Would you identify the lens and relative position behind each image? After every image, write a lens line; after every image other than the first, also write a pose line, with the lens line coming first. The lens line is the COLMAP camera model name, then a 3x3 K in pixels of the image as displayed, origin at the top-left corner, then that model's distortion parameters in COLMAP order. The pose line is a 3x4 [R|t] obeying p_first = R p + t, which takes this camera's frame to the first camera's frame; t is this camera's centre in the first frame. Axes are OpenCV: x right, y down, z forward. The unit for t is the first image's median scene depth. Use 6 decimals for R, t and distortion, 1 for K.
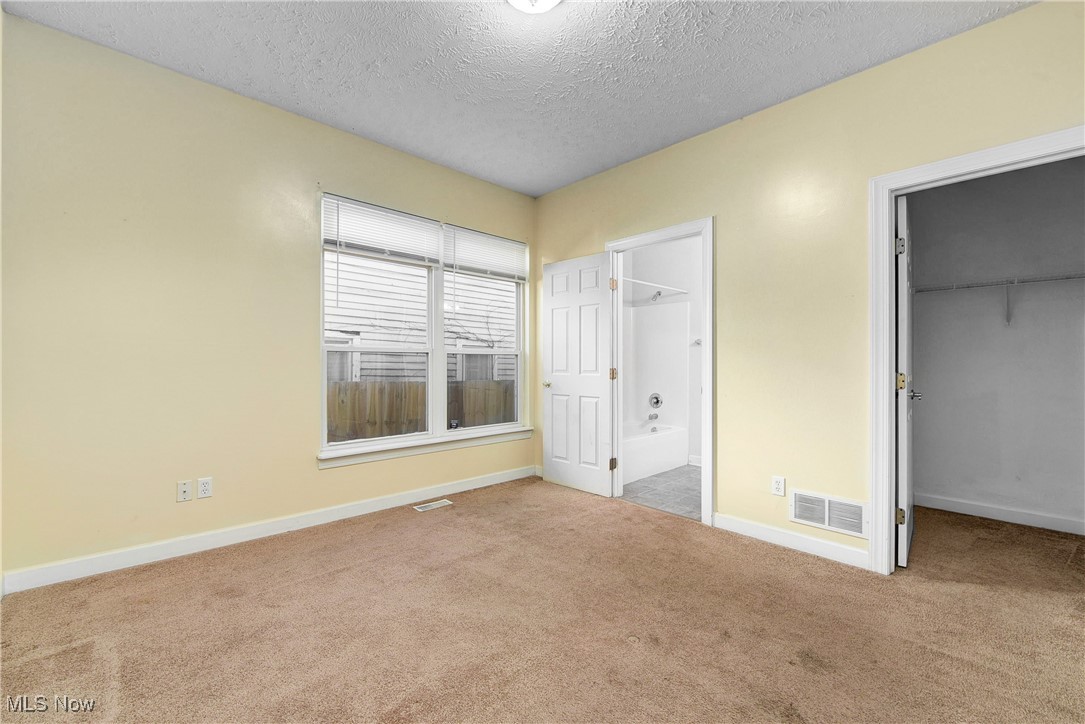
lens RADIAL K [[437.6, 0, 542.8], [0, 437.6, 363.1], [0, 0, 1]] dist [-0.002529, -0.000699]
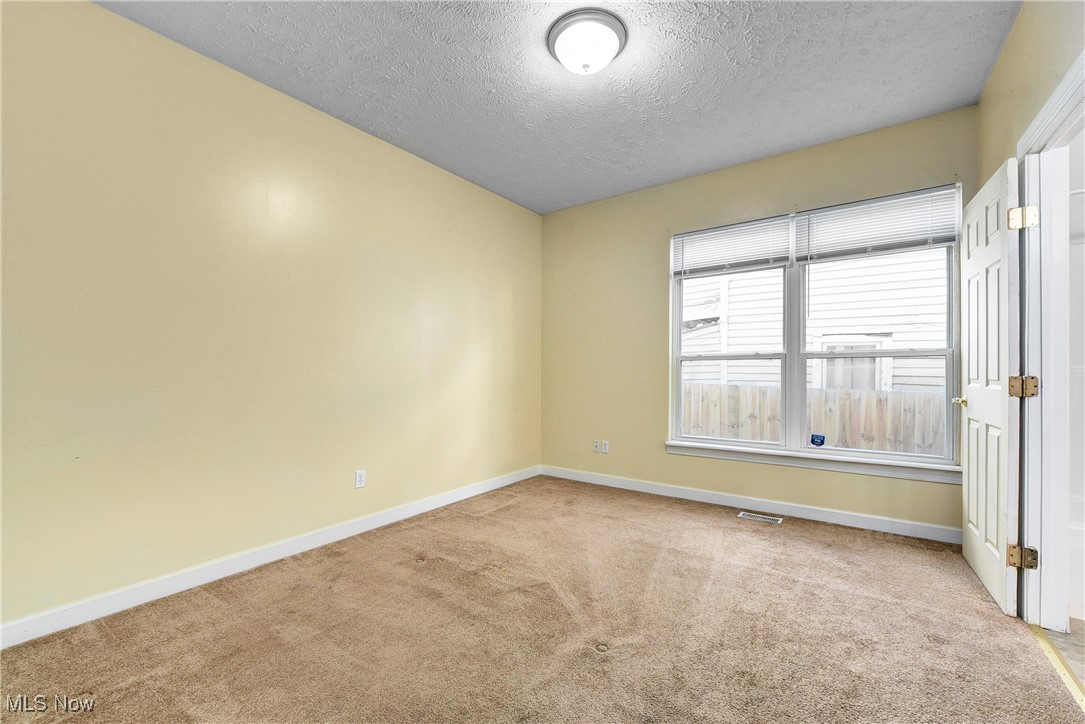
lens RADIAL K [[437.6, 0, 546.4], [0, 437.6, 373.4], [0, 0, 1]] dist [-0.002529, -0.000699]
pose [[0.191655, 0.001981, -0.981460, 0.575638], [0.006668, 0.999972, 0.003321, 0.001259], [0.981440, -0.007181, 0.191637, 0.340776]]
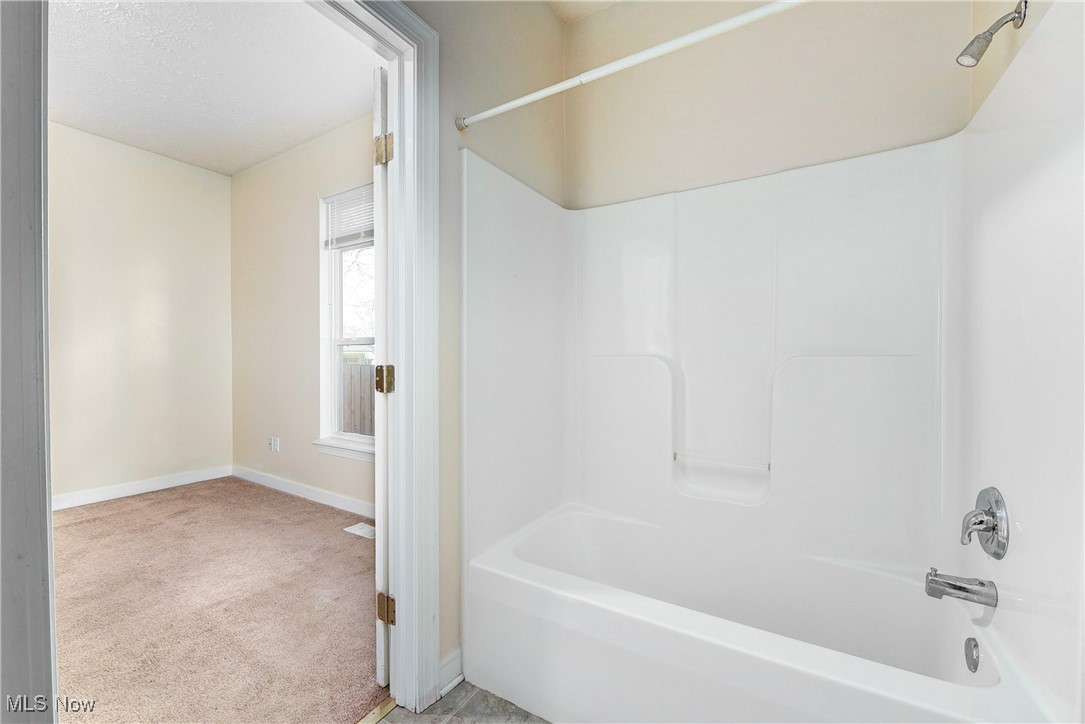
lens RADIAL K [[437.6, 0, 539.1], [0, 437.6, 359.6], [0, 0, 1]] dist [-0.002529, -0.000699]
pose [[0.262117, 0.002016, -0.965034, 0.588712], [-0.000983, 0.999998, 0.001822, 0.005108], [0.965036, 0.000471, 0.262118, 1.047990]]
